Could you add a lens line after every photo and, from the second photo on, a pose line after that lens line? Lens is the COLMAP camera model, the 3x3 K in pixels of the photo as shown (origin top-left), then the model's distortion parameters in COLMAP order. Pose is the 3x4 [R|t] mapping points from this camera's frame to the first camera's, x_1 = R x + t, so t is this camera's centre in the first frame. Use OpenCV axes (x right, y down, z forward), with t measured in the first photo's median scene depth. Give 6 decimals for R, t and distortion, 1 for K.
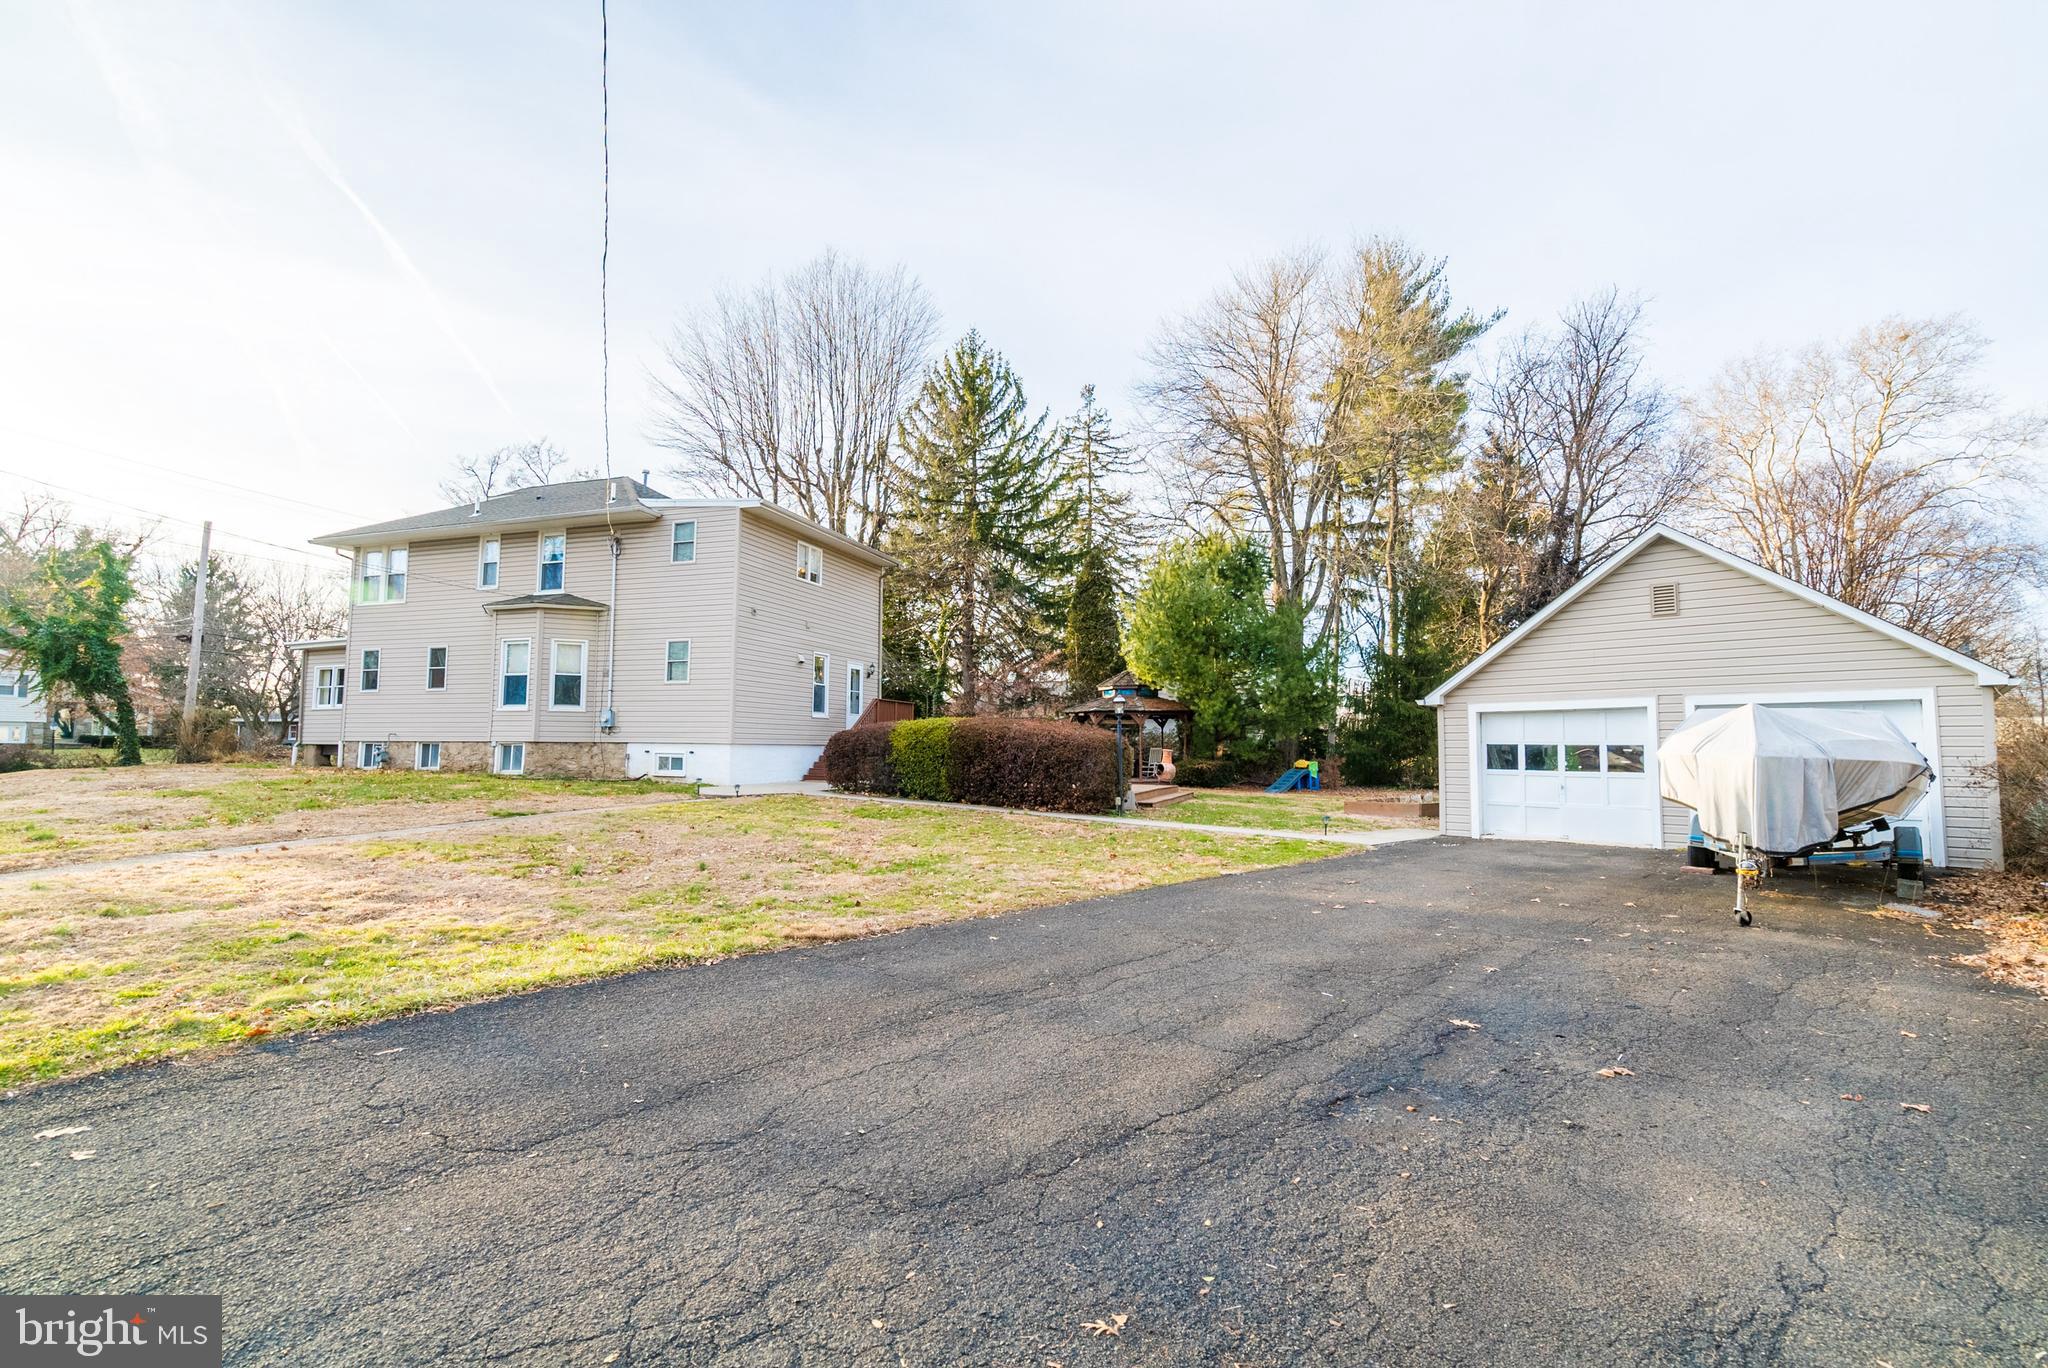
lens RADIAL K [[925.3, 0, 1024.0], [0, 925.3, 684.0], [0, 0, 1]] dist [-0.002676, 0.000102]
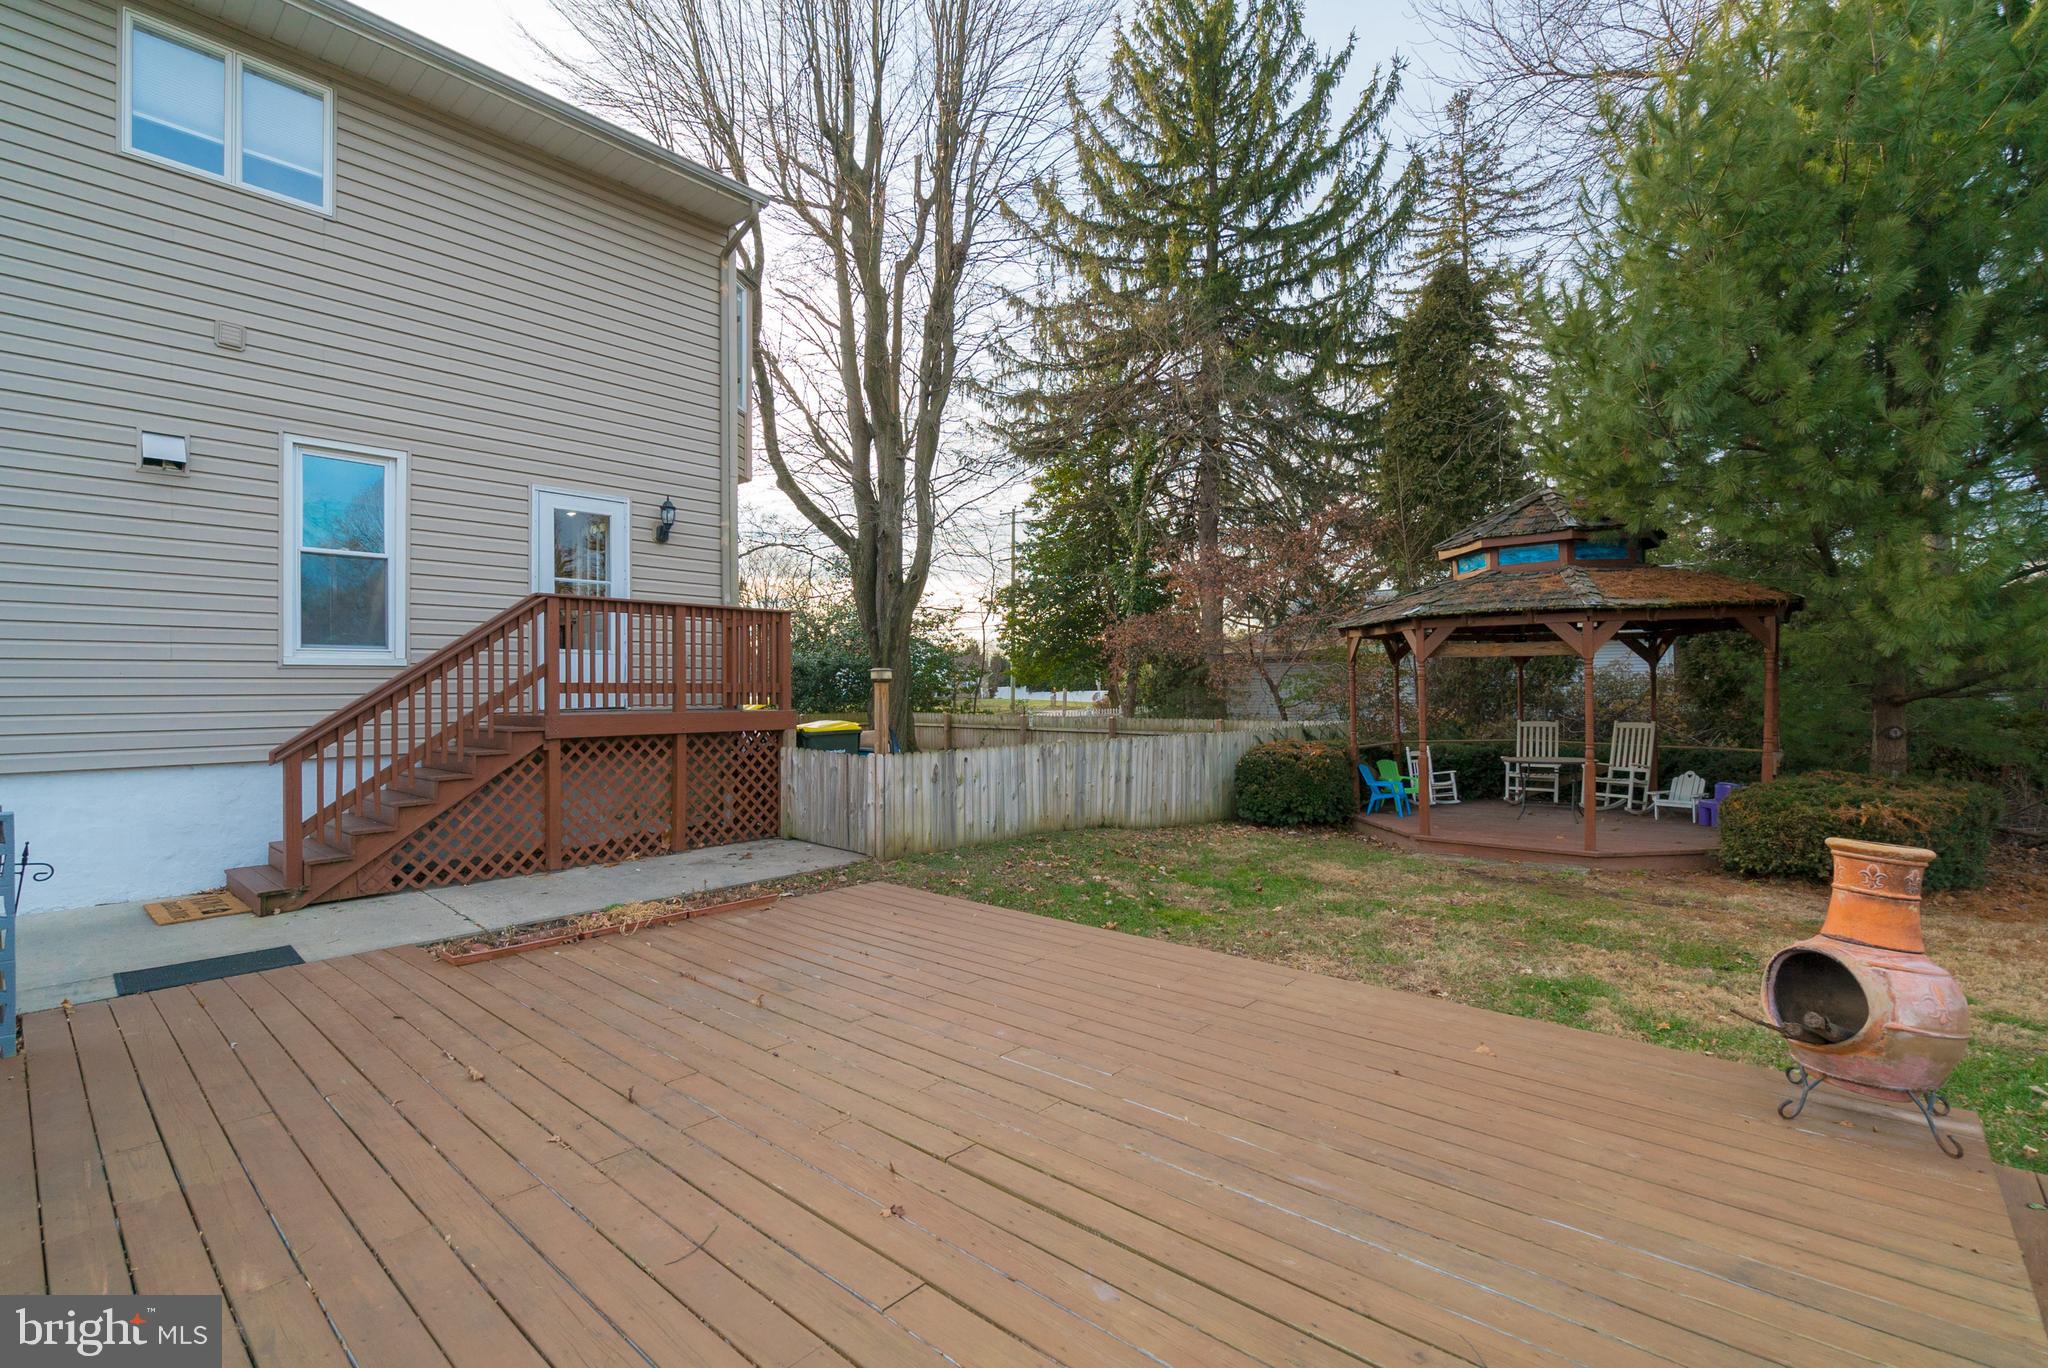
lens RADIAL K [[925.3, 0, 1024.0], [0, 925.3, 684.0], [0, 0, 1]] dist [-0.002676, 0.000102]
pose [[0.920195, -0.014041, -0.391208, 0.090199], [0.037231, 0.997966, 0.051756, 0.033695], [0.389685, -0.062191, 0.918846, 0.756131]]
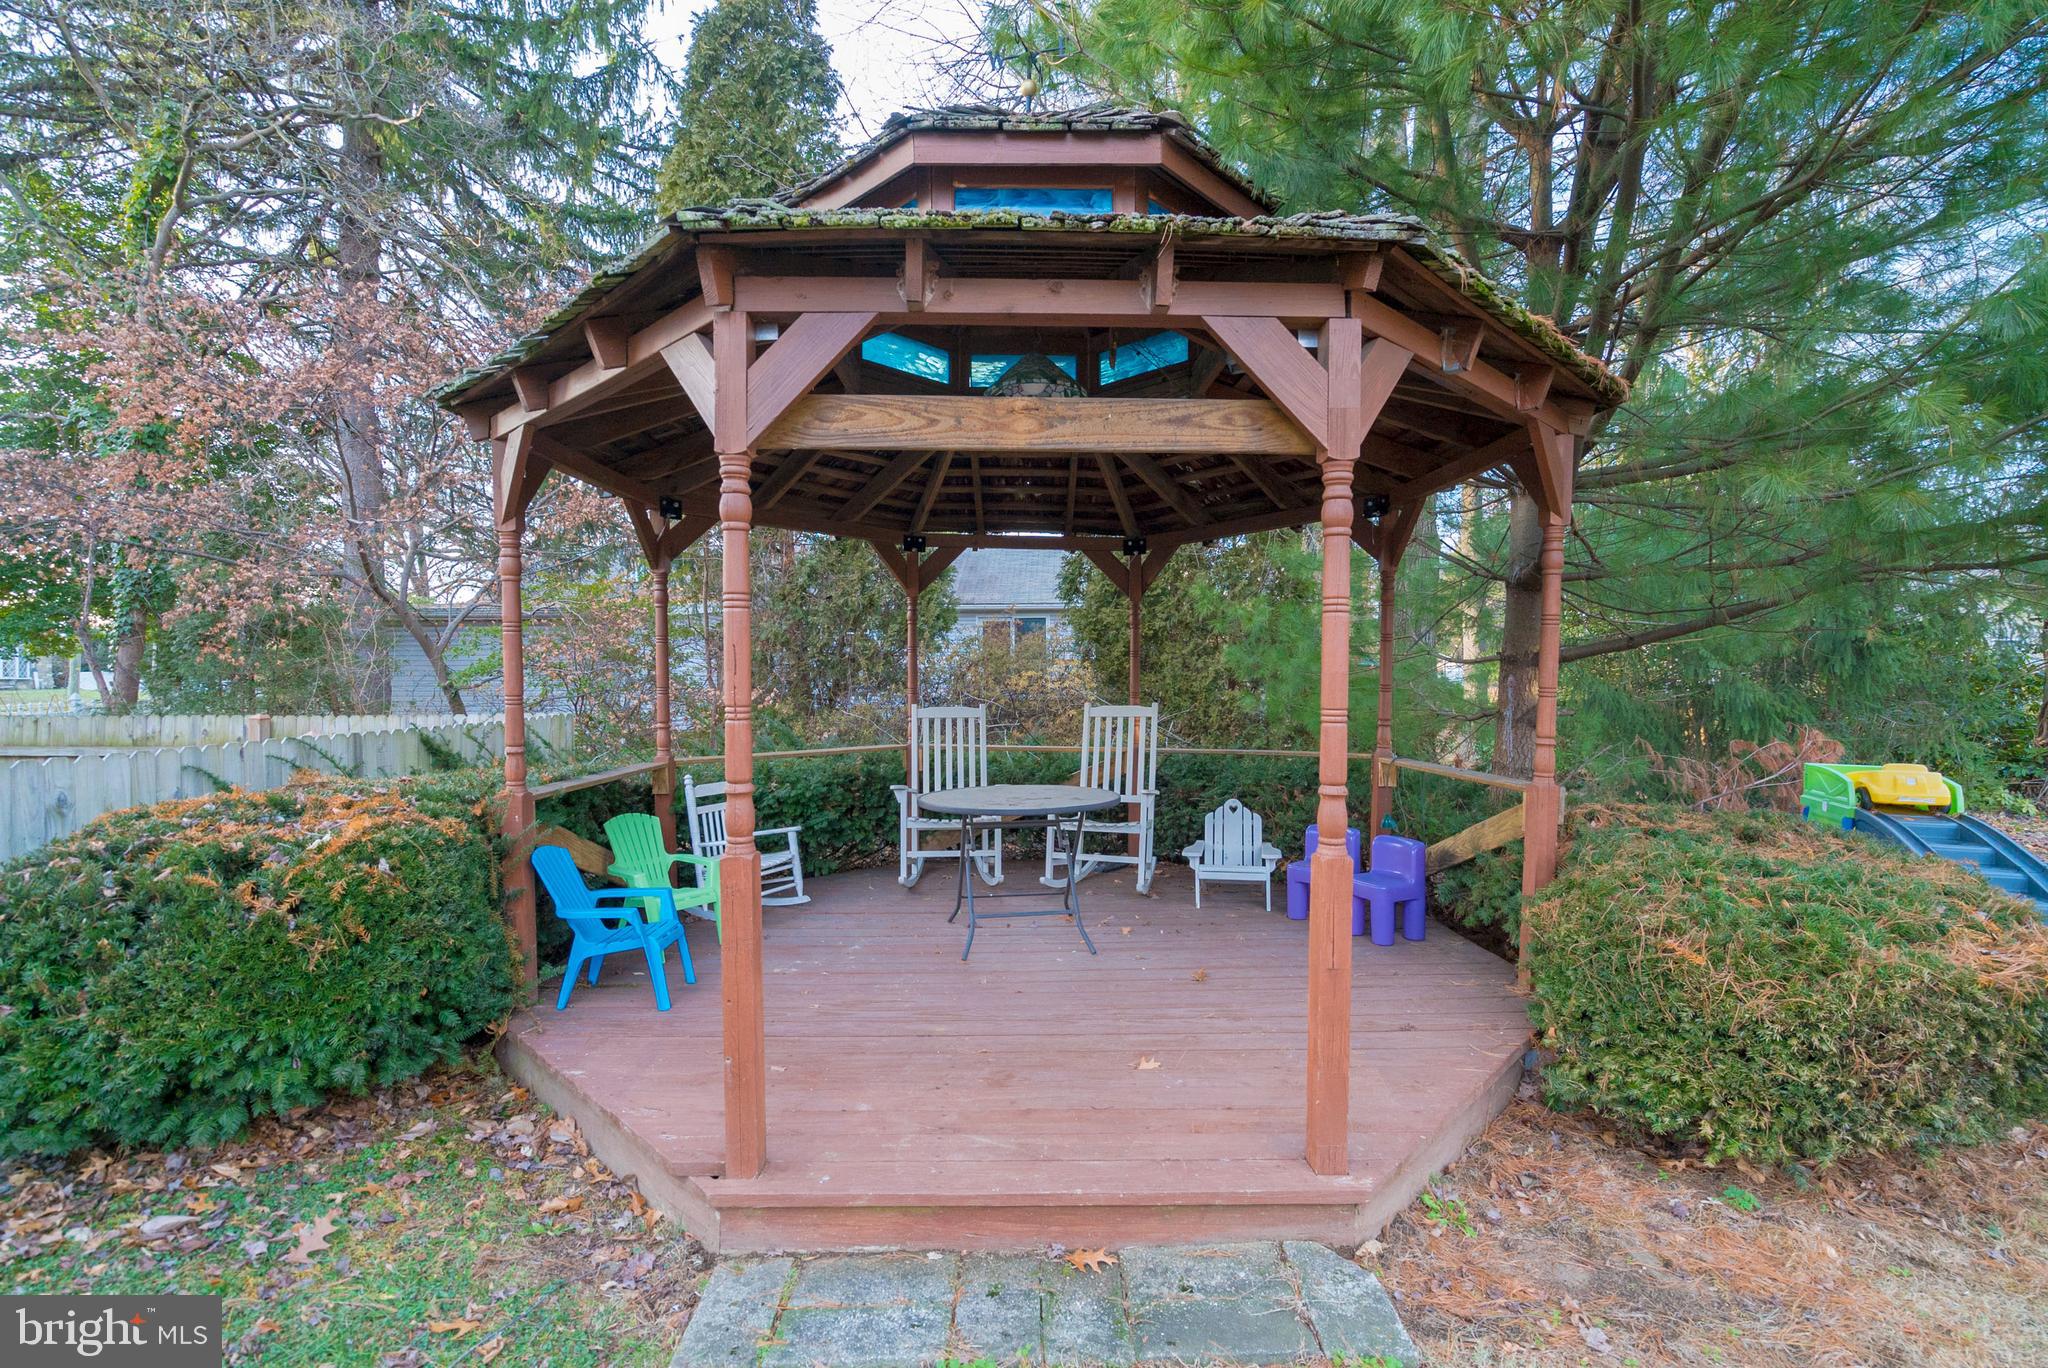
lens RADIAL K [[925.3, 0, 1024.0], [0, 925.3, 684.0], [0, 0, 1]] dist [-0.002676, 0.000102]
pose [[0.947300, -0.007460, 0.320262, 0.089562], [-0.015255, 0.997544, 0.068357, 0.064782], [-0.319985, -0.069640, 0.944860, 1.062487]]
